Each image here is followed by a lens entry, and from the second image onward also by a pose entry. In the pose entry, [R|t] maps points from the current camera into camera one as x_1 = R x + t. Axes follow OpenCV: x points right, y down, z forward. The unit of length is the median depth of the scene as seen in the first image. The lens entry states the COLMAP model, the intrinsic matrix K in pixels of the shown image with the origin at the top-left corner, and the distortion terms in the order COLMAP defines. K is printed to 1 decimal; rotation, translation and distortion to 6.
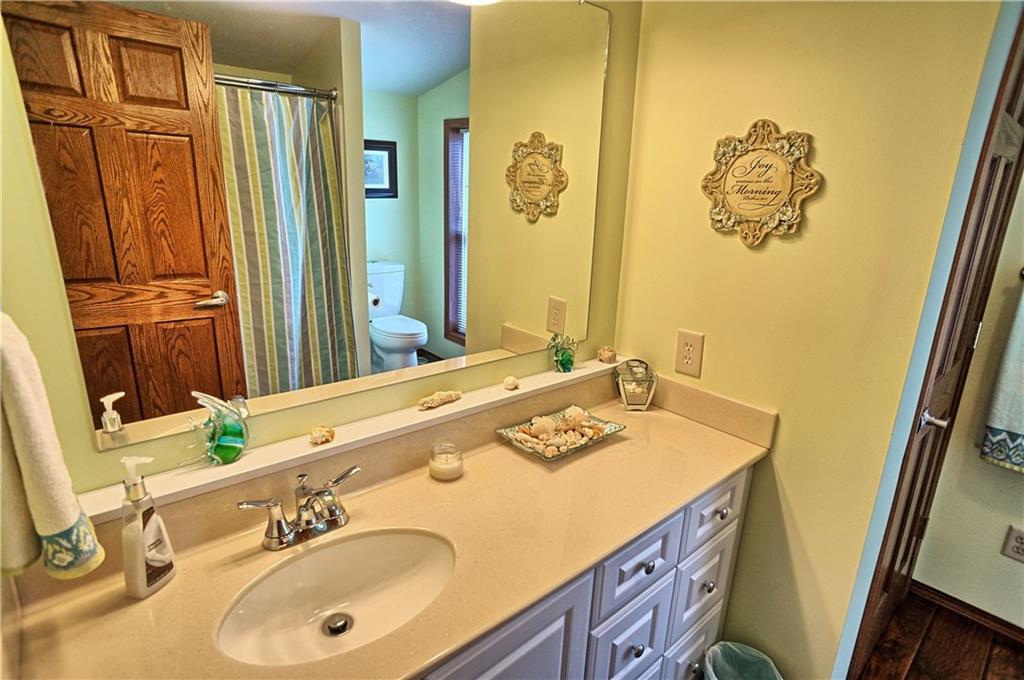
lens RADIAL K [[561.0, 0, 512.4], [0, 561.0, 343.4], [0, 0, 1]] dist [-0.062048, 0.038926]
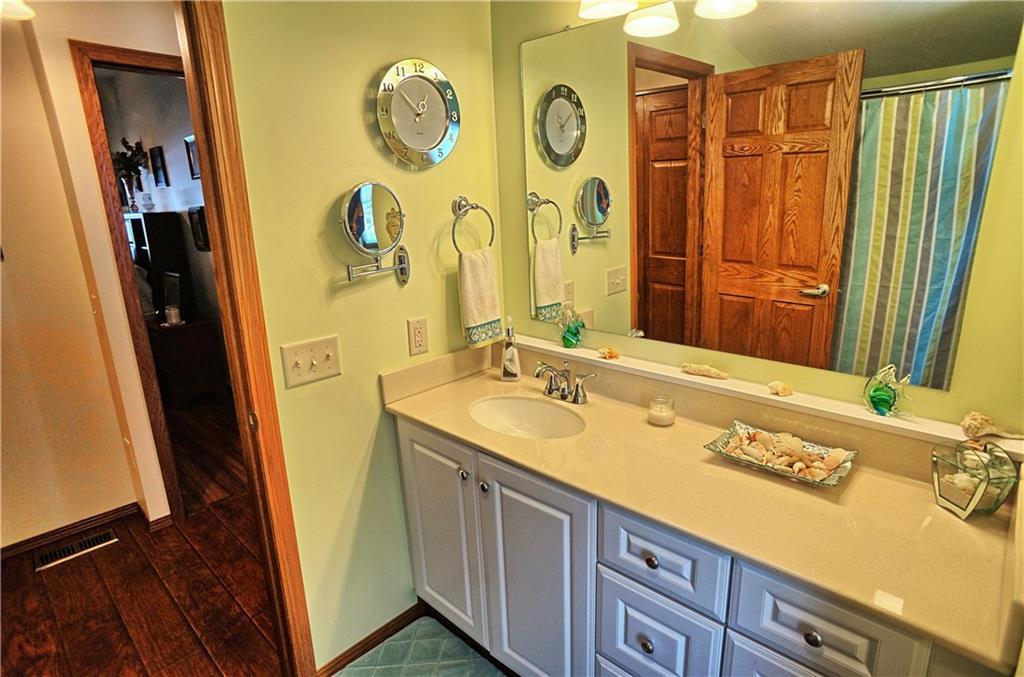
lens RADIAL K [[540.5, 0, 519.6], [0, 540.5, 344.7], [0, 0, 1]] dist [-0.073916, 0.051018]
pose [[0.068367, 0.224042, -0.972179, 0.567323], [-0.233635, 0.950957, 0.202721, -0.054829], [0.969918, 0.213275, 0.117358, 0.306158]]
